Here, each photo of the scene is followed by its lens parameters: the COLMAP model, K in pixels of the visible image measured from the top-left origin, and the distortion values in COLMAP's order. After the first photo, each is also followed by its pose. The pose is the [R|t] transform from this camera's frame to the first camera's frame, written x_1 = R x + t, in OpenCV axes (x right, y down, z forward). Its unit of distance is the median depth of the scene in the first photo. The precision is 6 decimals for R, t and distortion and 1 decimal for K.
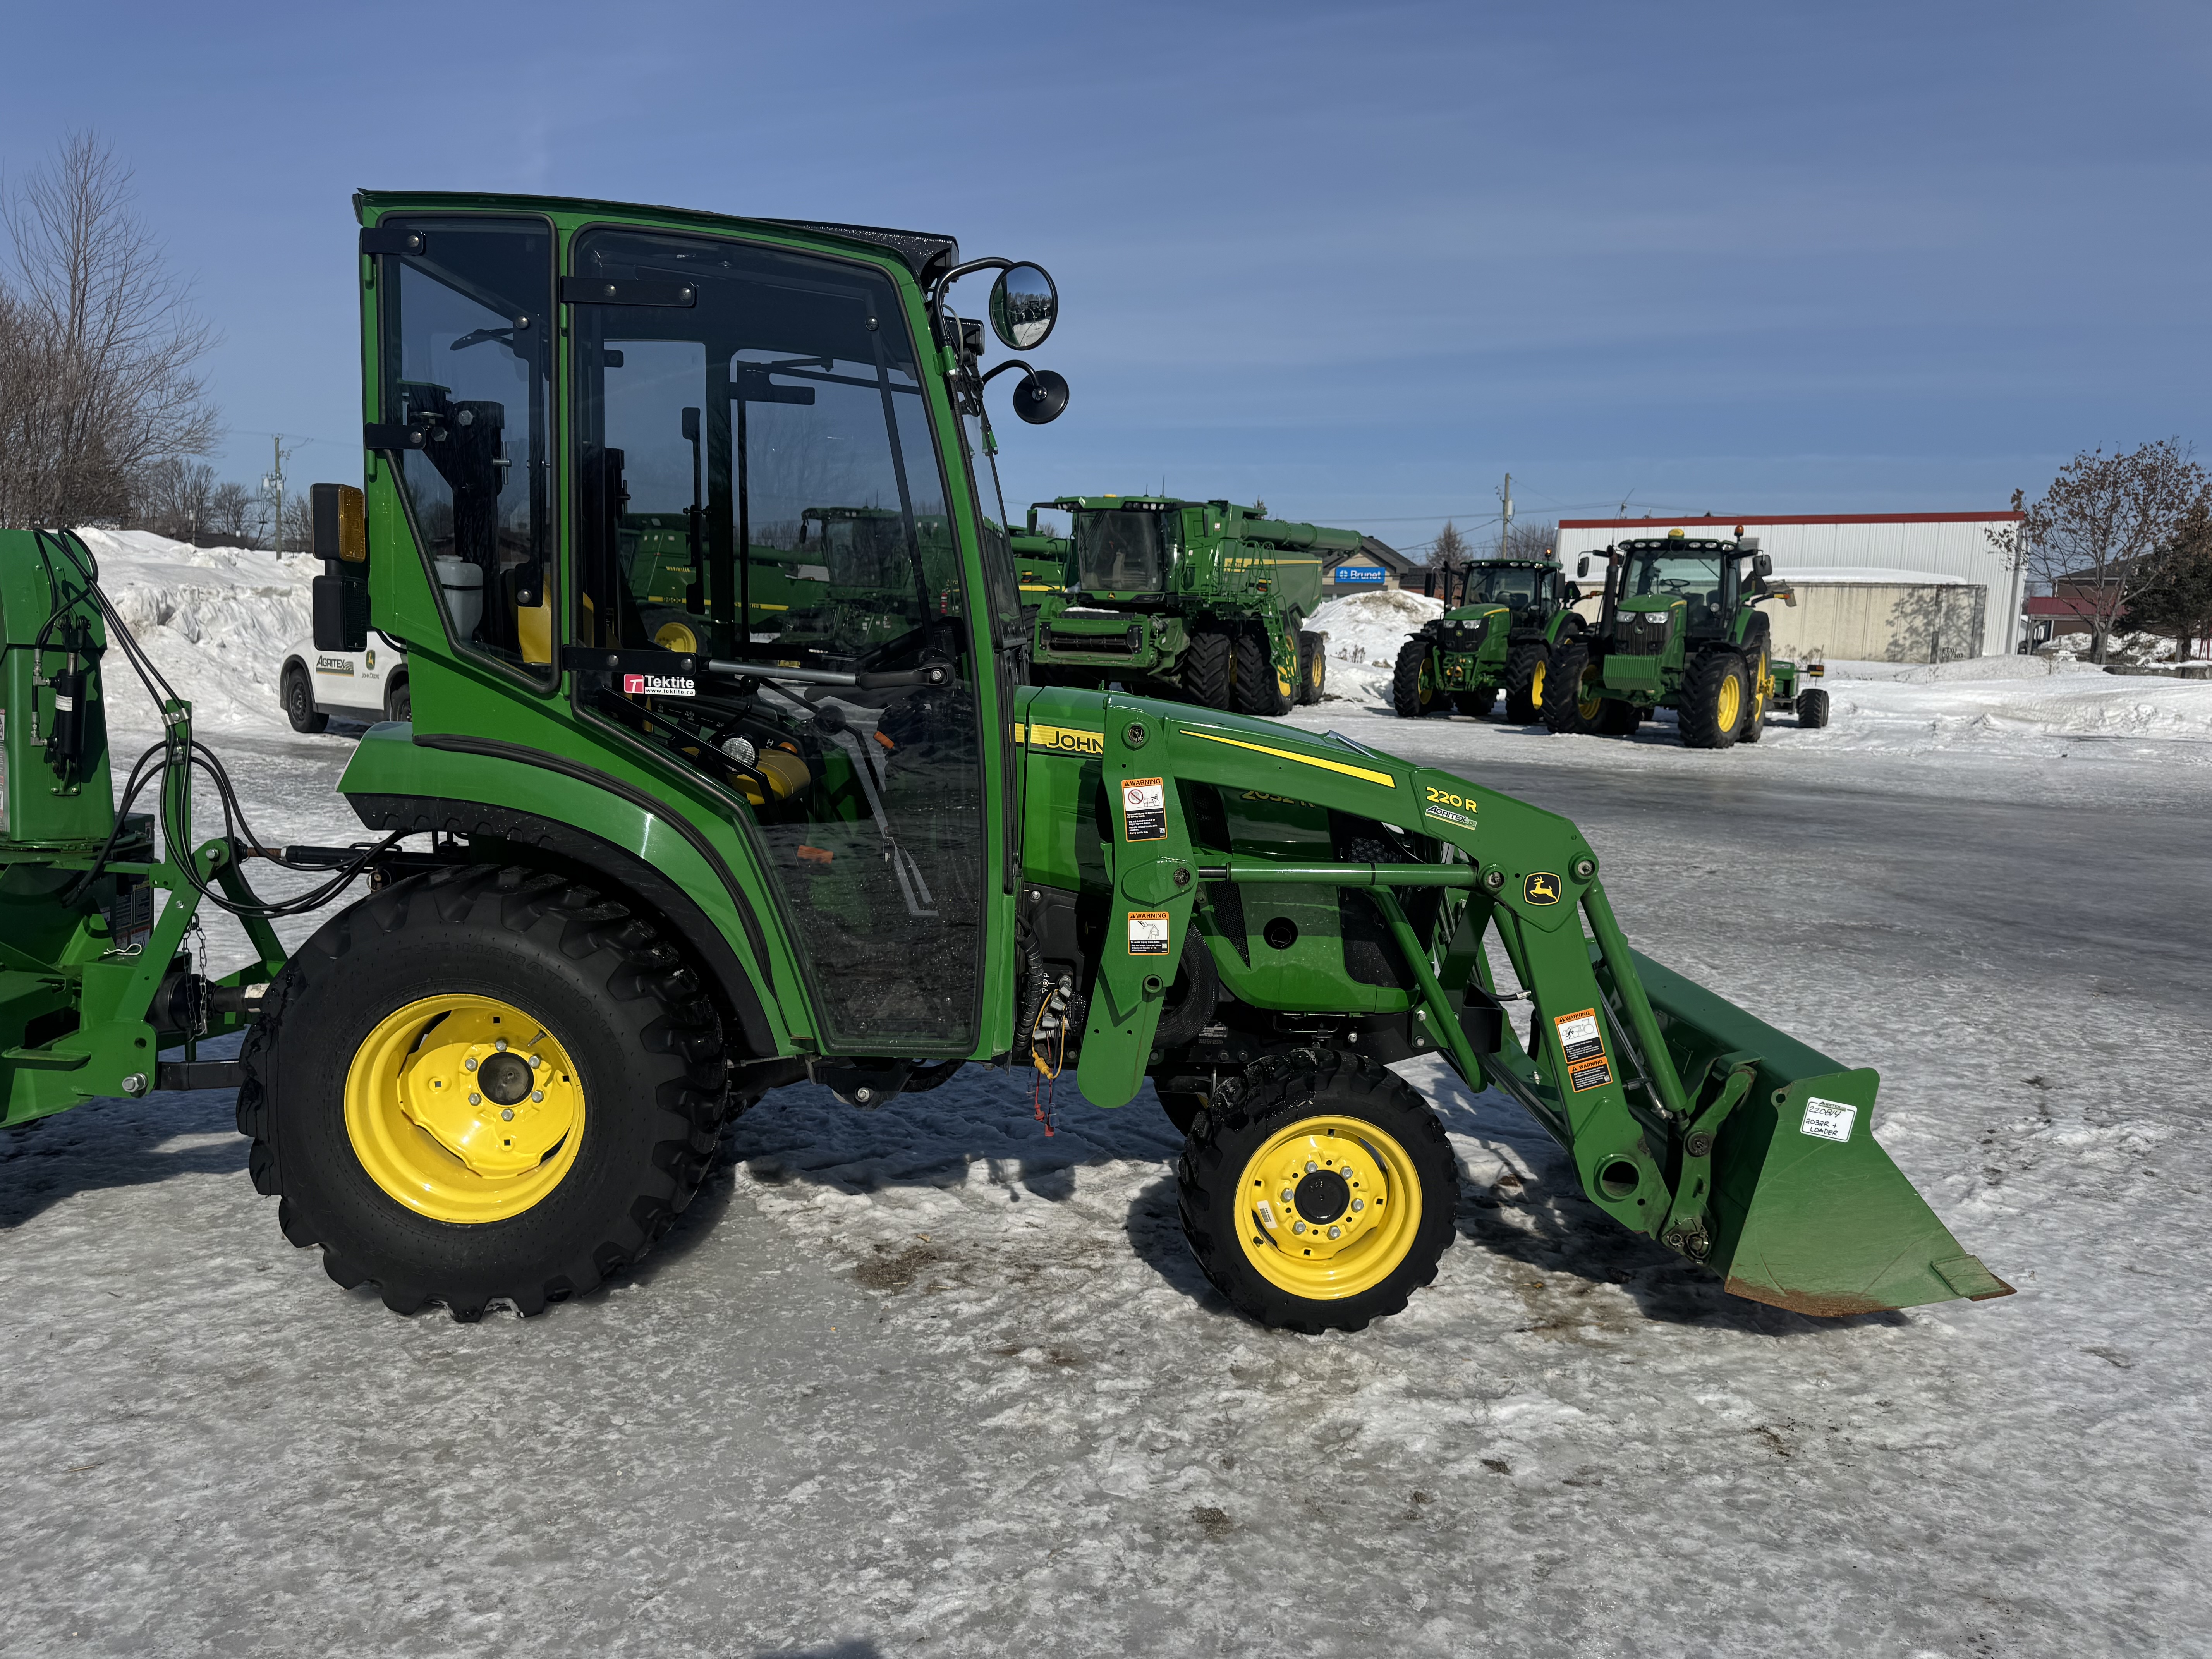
lens RADIAL K [[1594.5, 0, 1106.0], [0, 1594.5, 829.5], [0, 0, 1]] dist [0.006935, 0.005981]
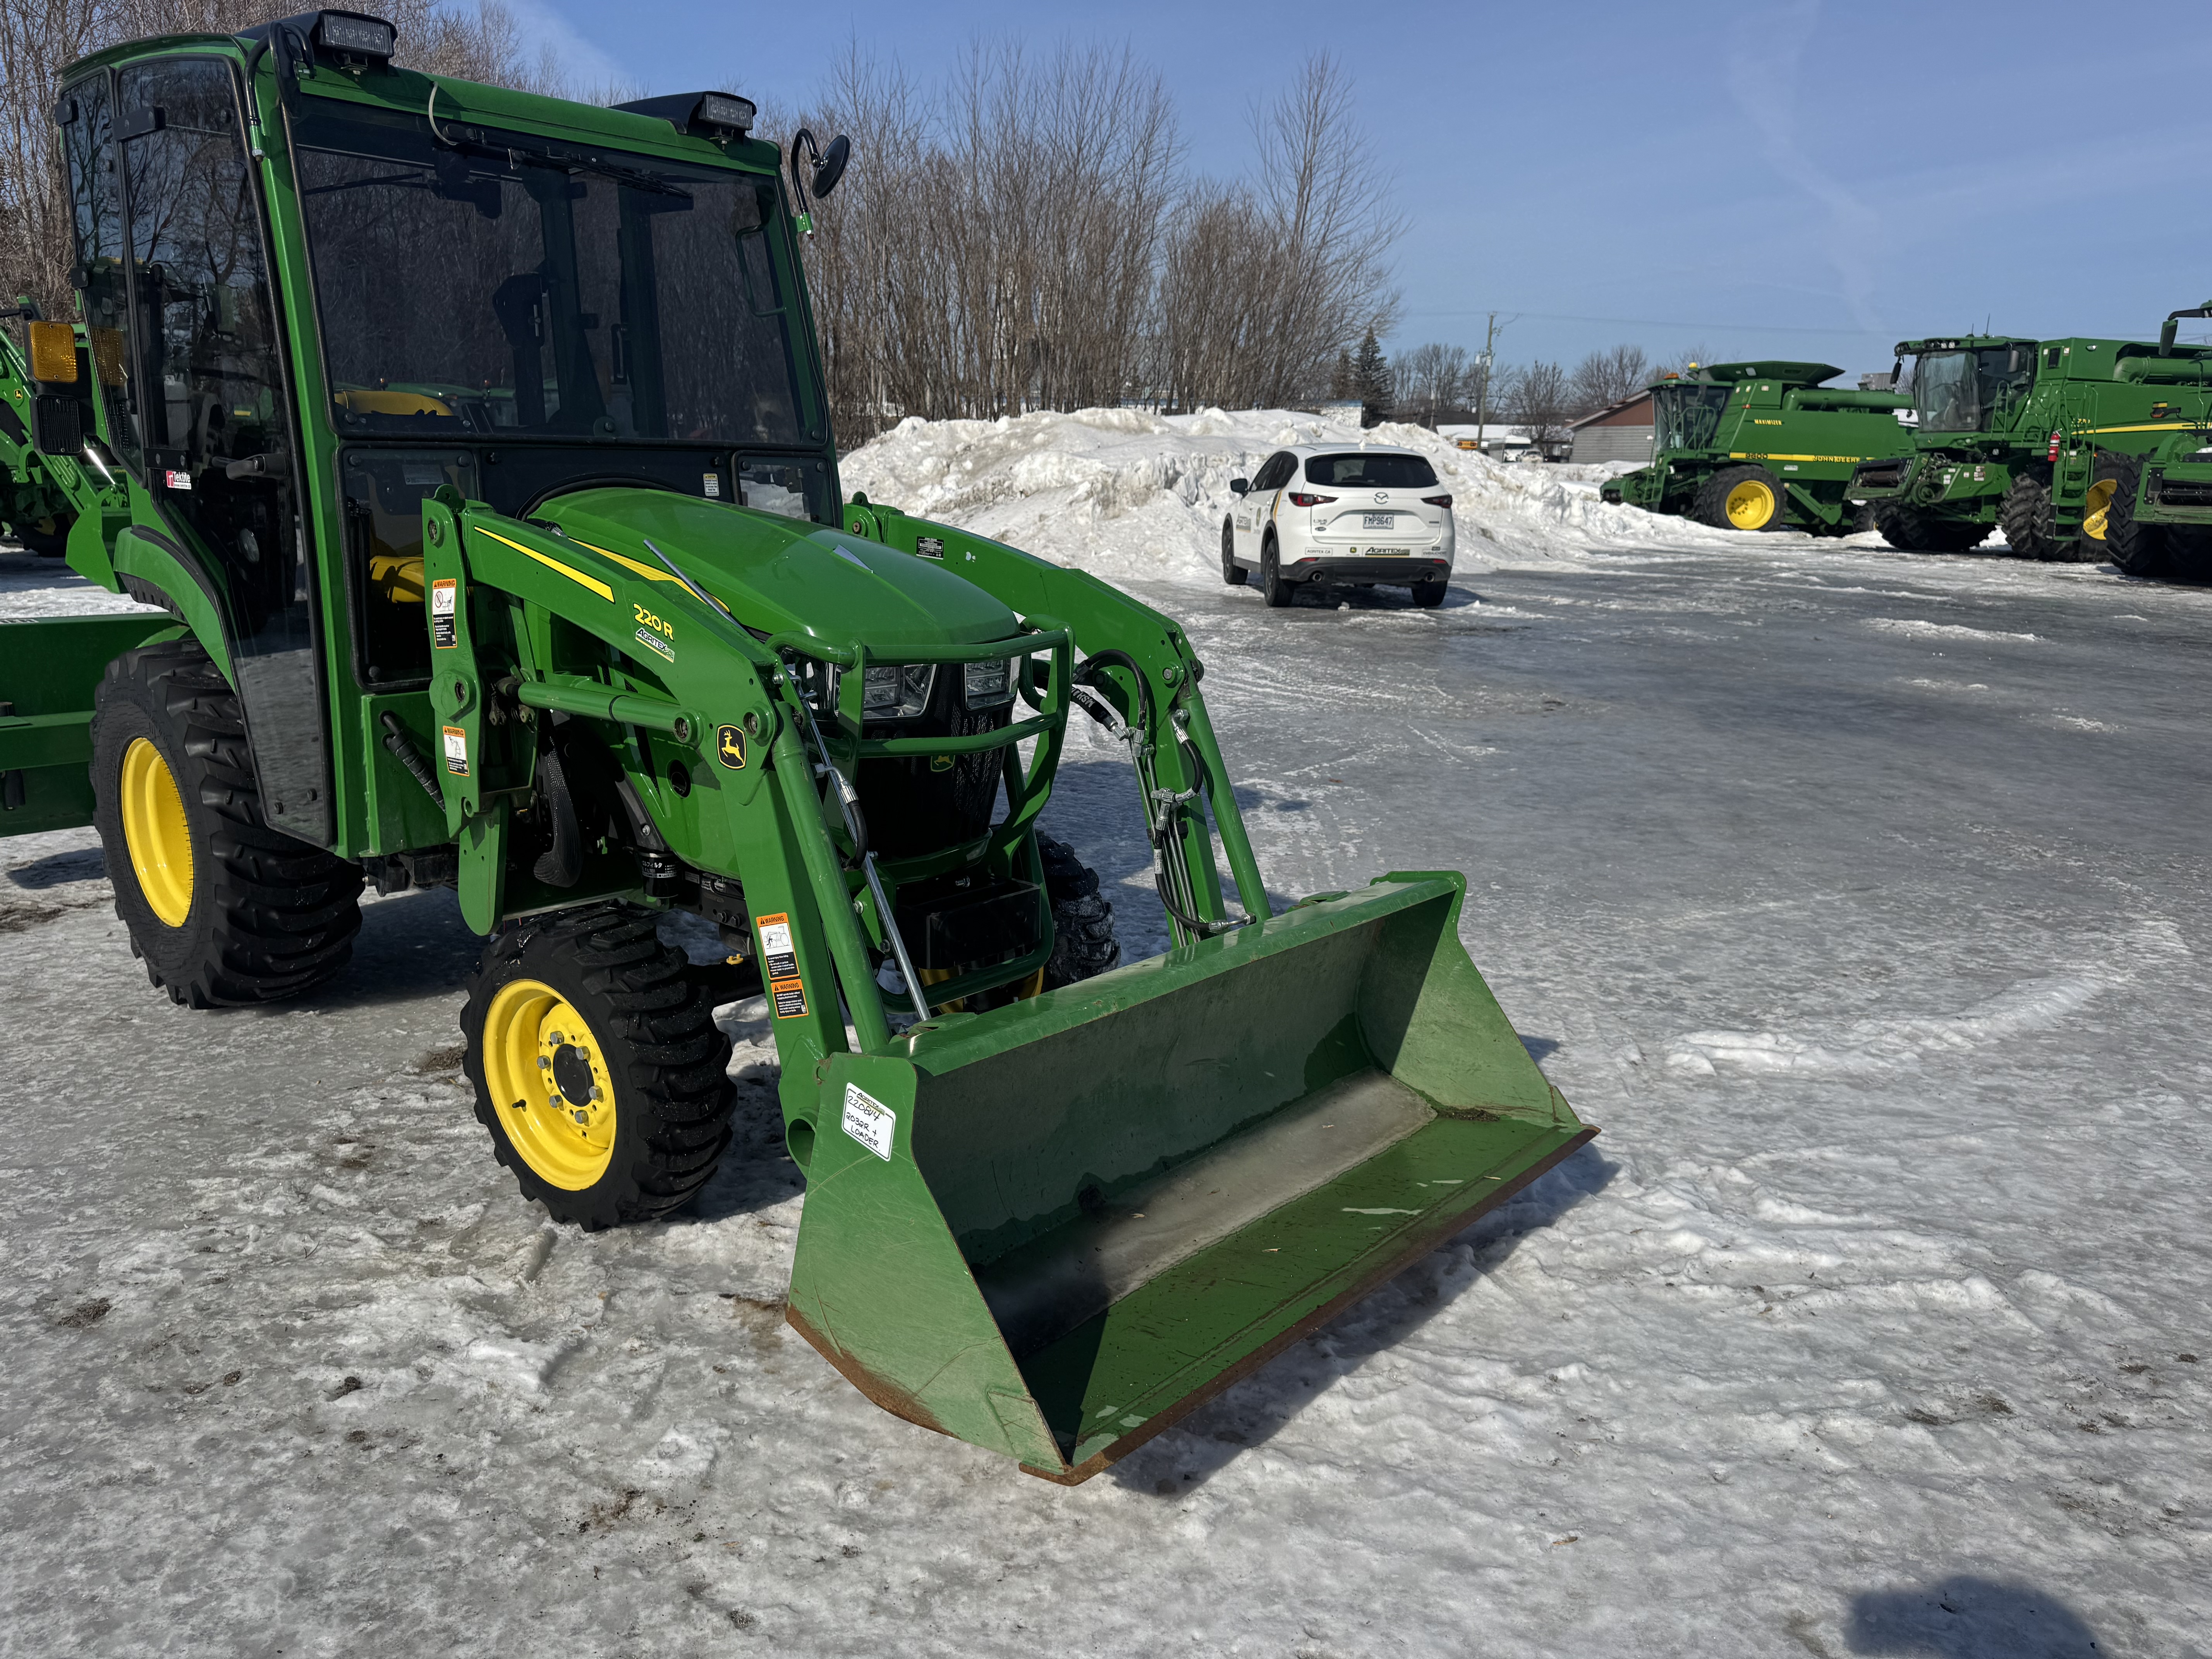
lens RADIAL K [[1553.3, 0, 1103.0], [0, 1553.3, 870.5], [0, 0, 1]] dist [0.076312, -0.090571]
pose [[0.729011, 0.148543, -0.668190, 0.900195], [-0.075891, 0.987691, 0.136772, -0.019449], [0.680282, -0.048999, 0.731311, 0.566266]]
